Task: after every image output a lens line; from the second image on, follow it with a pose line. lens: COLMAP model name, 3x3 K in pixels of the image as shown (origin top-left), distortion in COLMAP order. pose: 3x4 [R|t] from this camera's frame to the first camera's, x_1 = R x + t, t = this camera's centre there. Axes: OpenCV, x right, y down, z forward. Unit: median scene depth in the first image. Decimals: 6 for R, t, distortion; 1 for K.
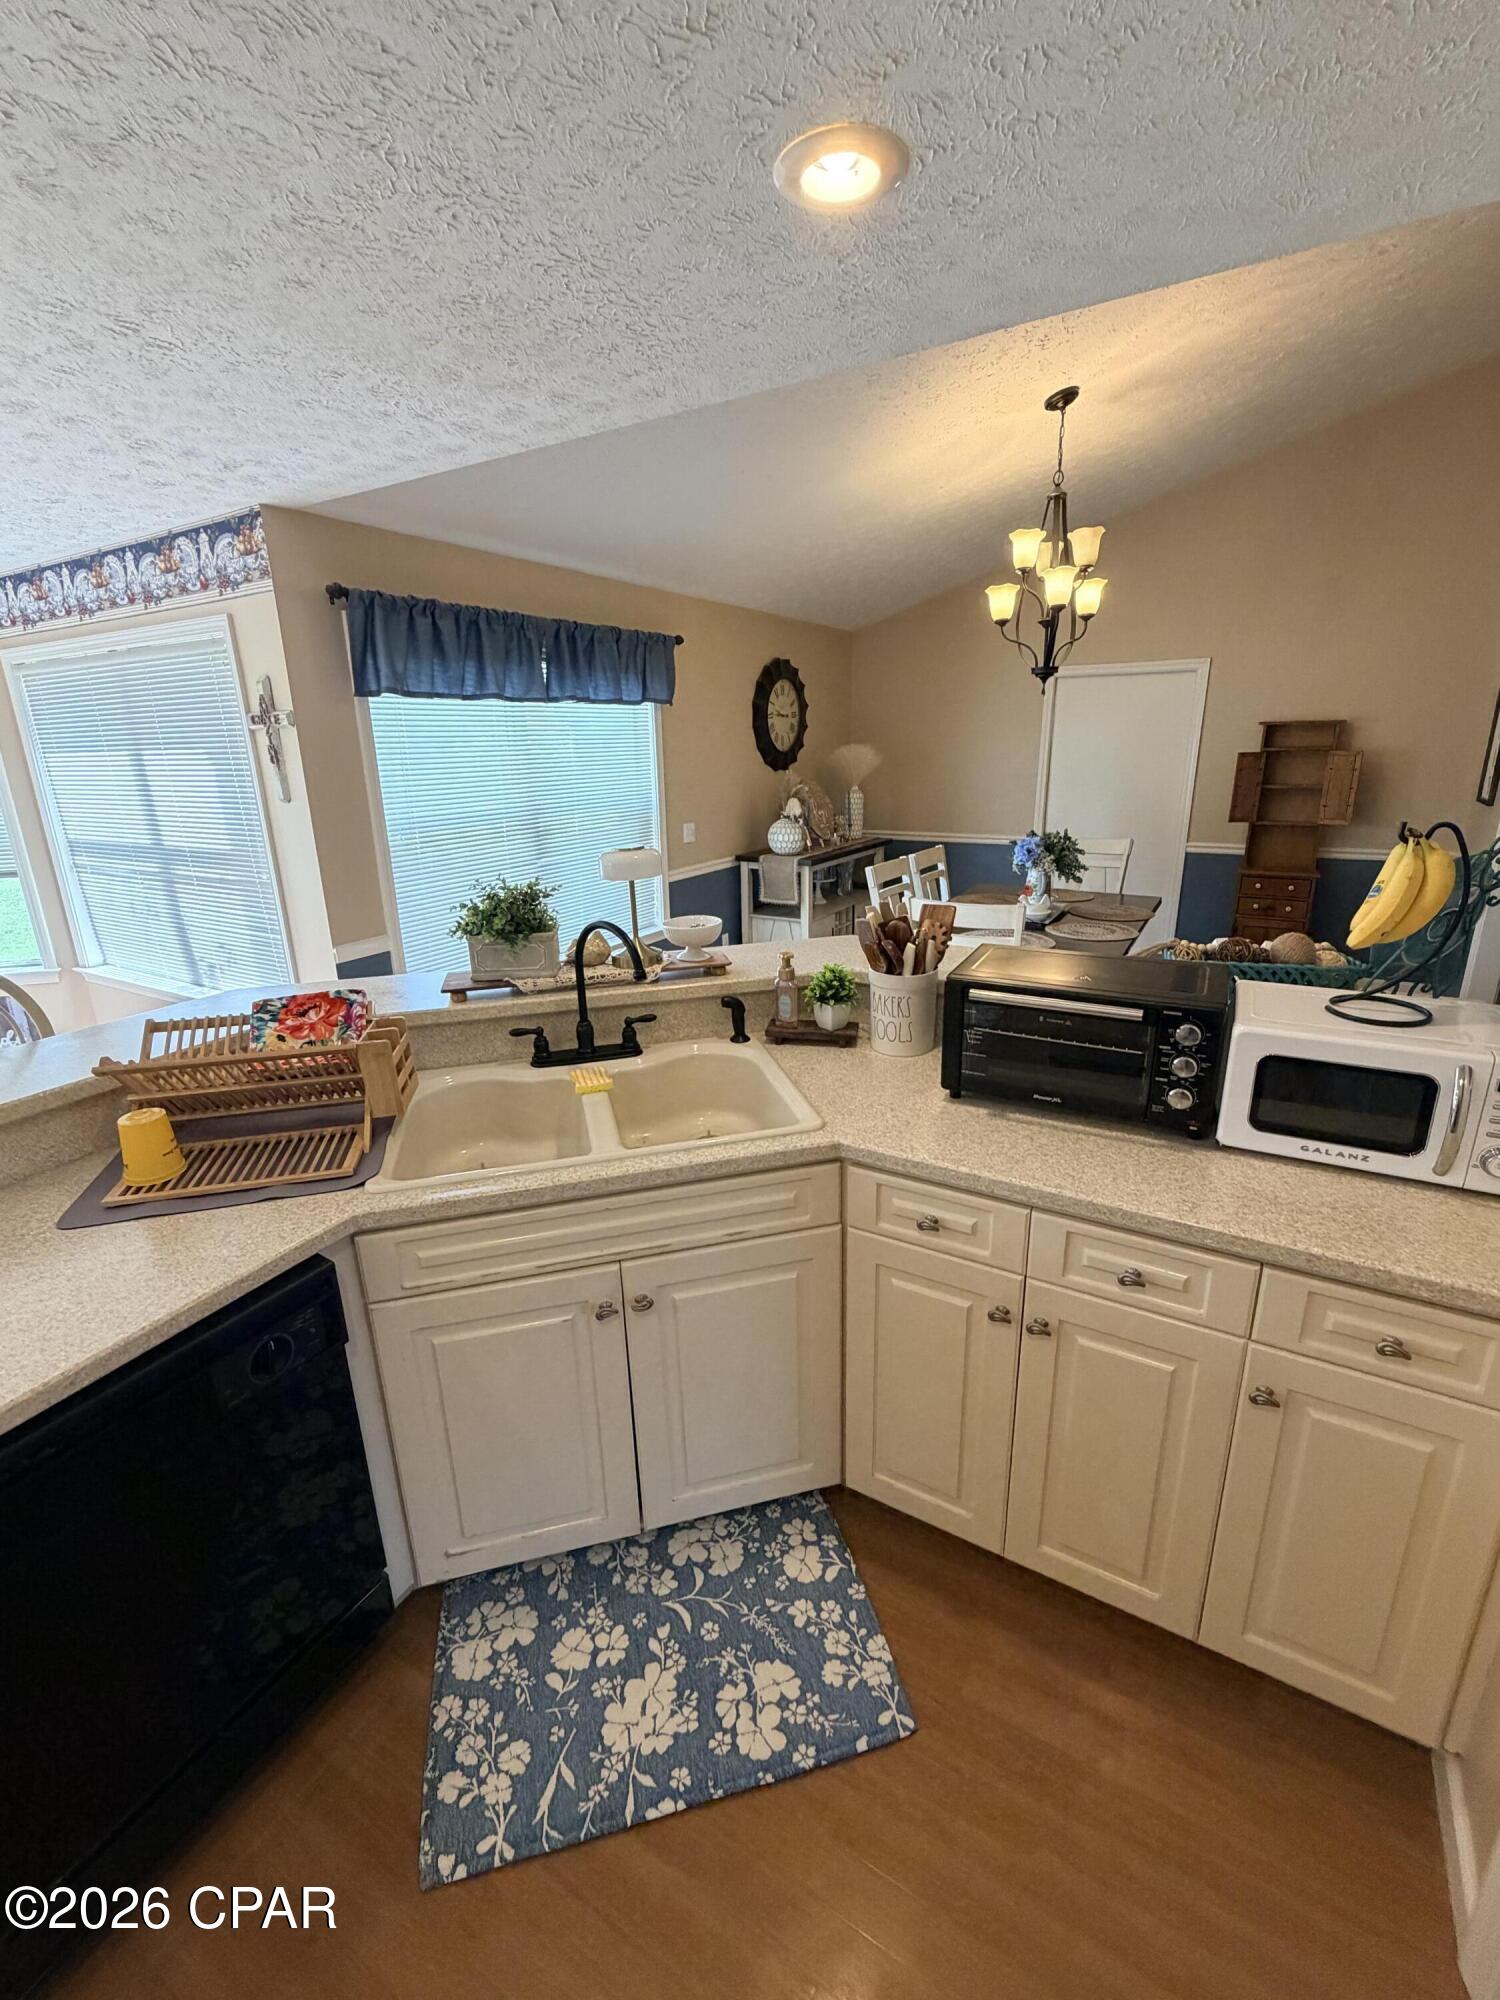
lens RADIAL K [[857.9, 0, 750.8], [0, 857.9, 1000.1], [0, 0, 1]] dist [0.001903, -0.000814]
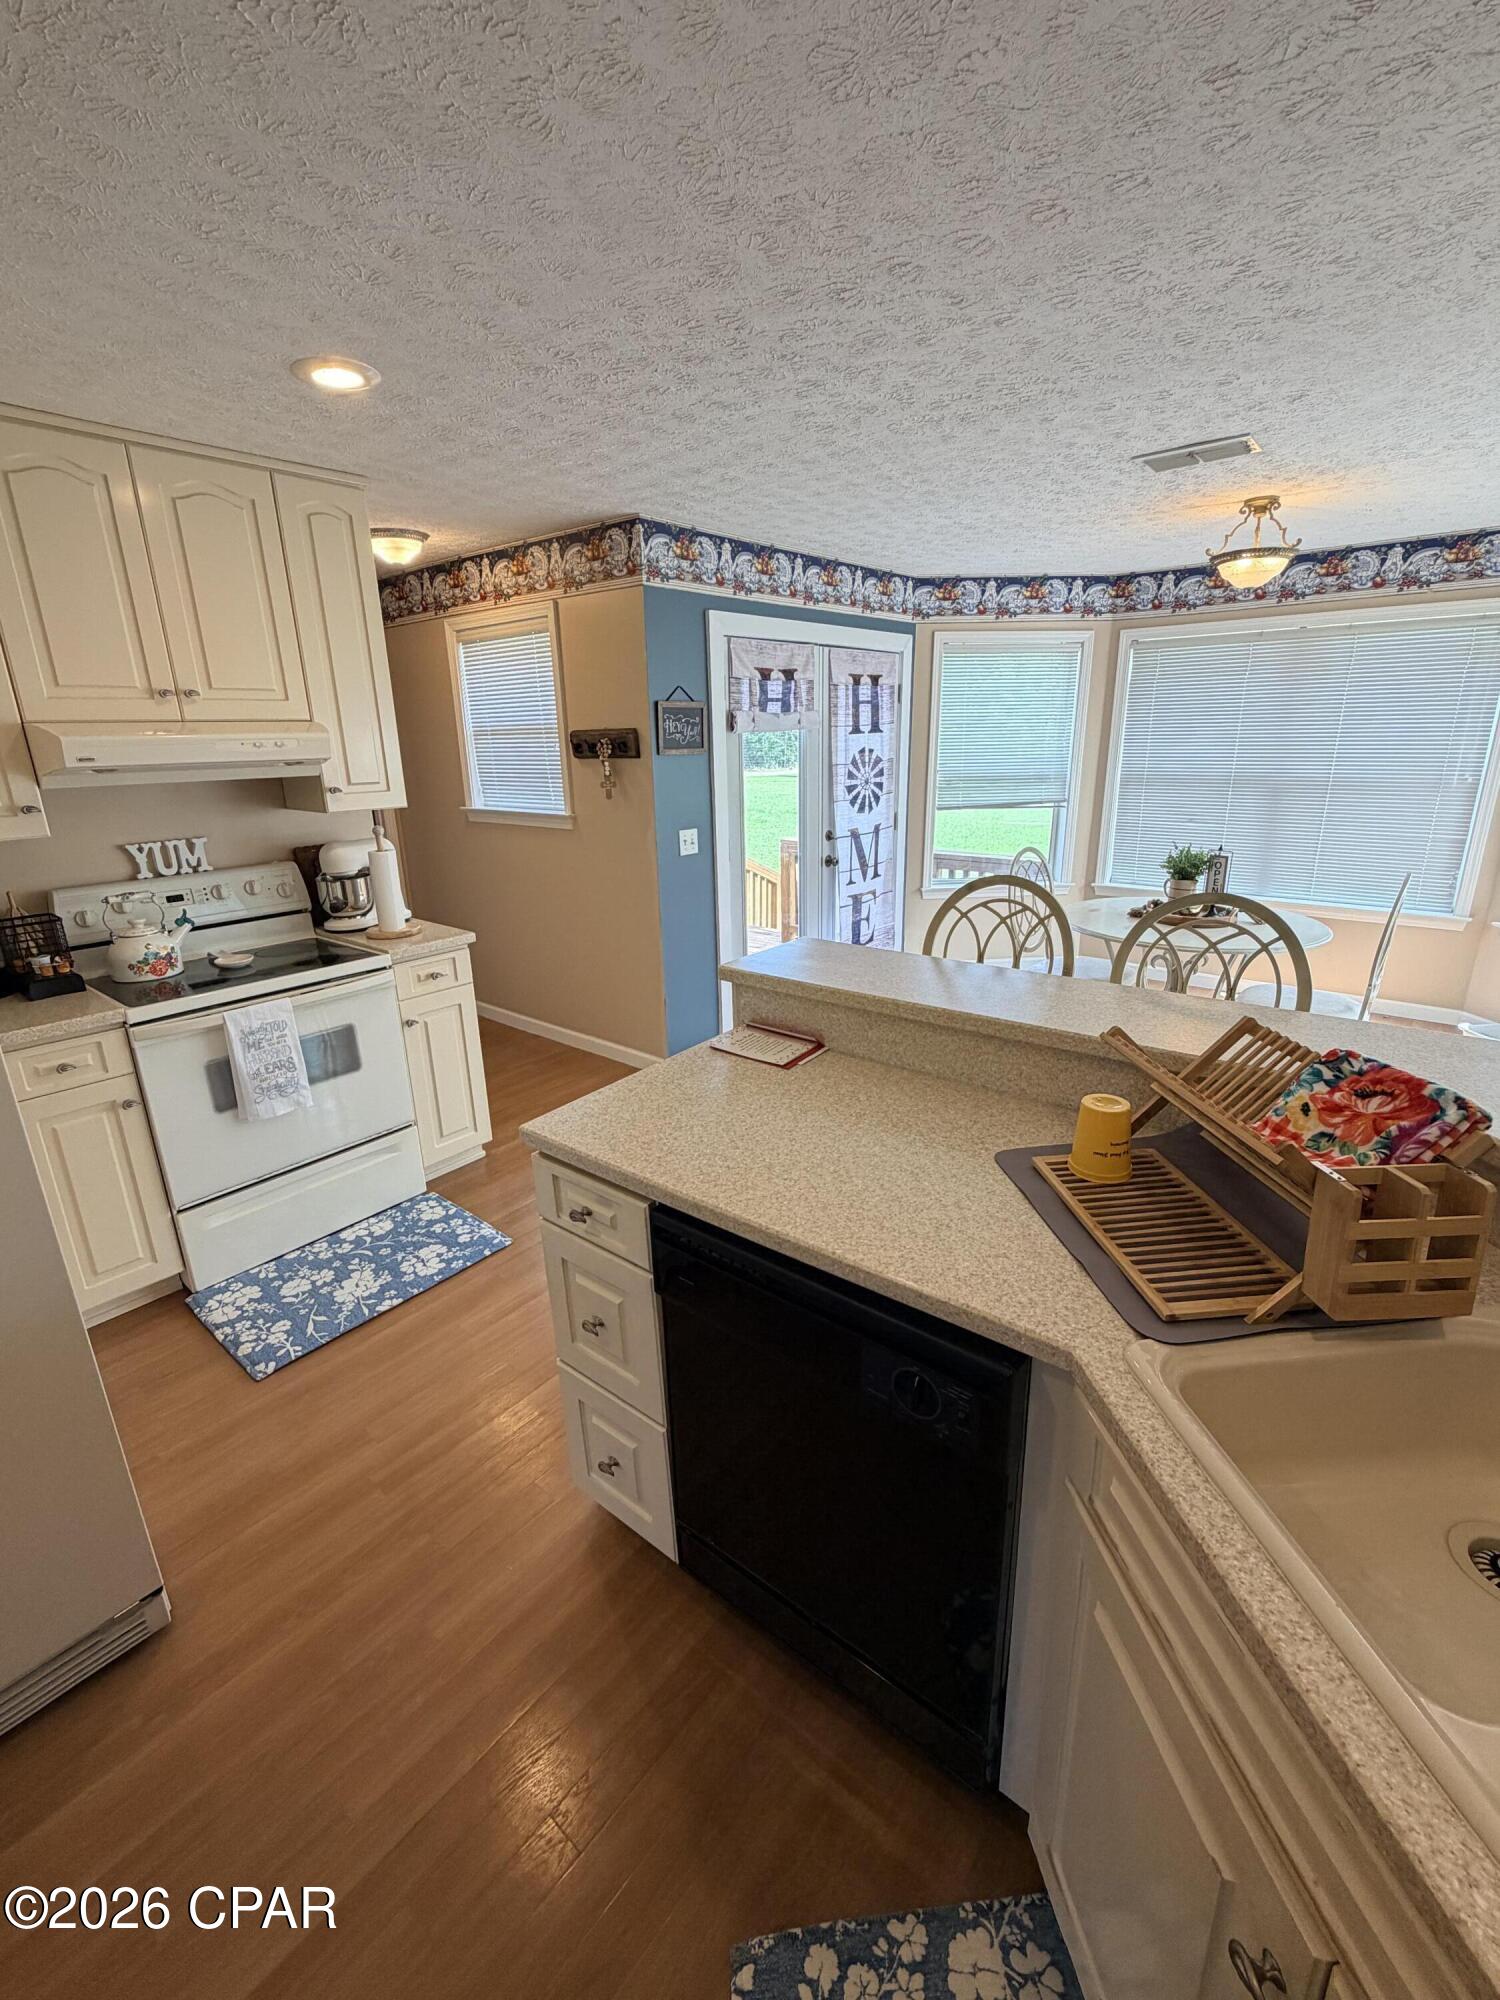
lens RADIAL K [[857.9, 0, 751.2], [0, 857.9, 999.1], [0, 0, 1]] dist [0.001903, -0.000814]
pose [[-0.156455, 0.319636, -0.934534, 0.094081], [-0.263964, 0.898238, 0.351414, -0.127807], [0.951759, 0.301664, -0.056162, 0.508690]]
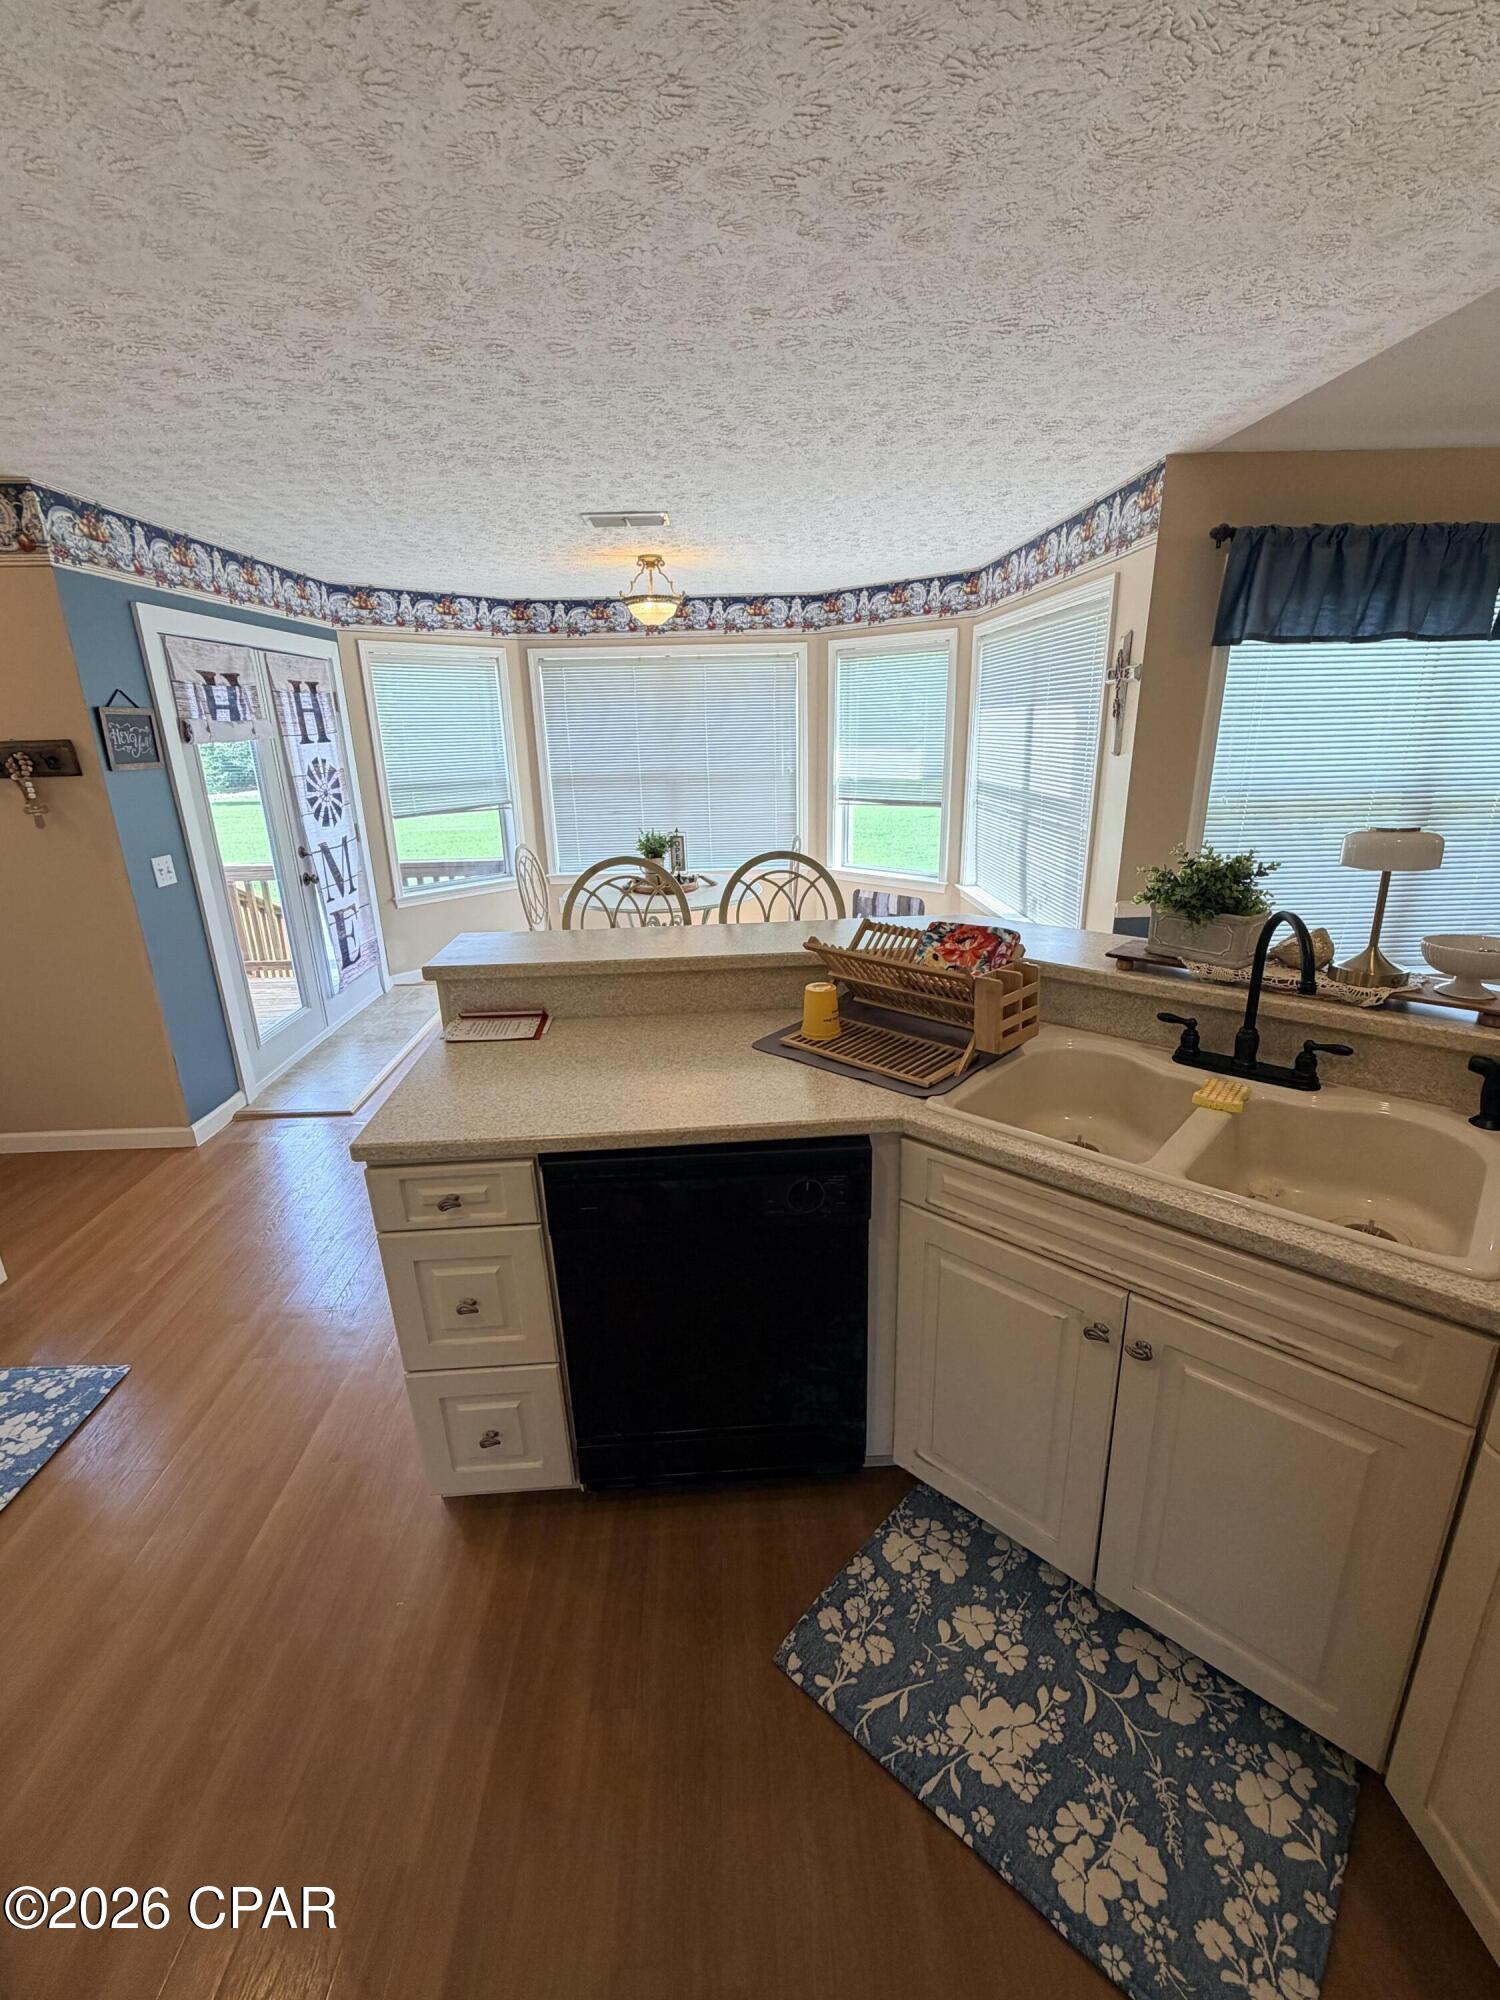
lens RADIAL K [[857.9, 0, 750.2], [0, 857.9, 1000.7], [0, 0, 1]] dist [0.001903, -0.000814]
pose [[0.538065, 0.269511, -0.798655, 0.205633], [-0.234263, 0.957991, 0.165454, -0.025837], [0.809696, 0.098070, 0.578597, 0.125113]]
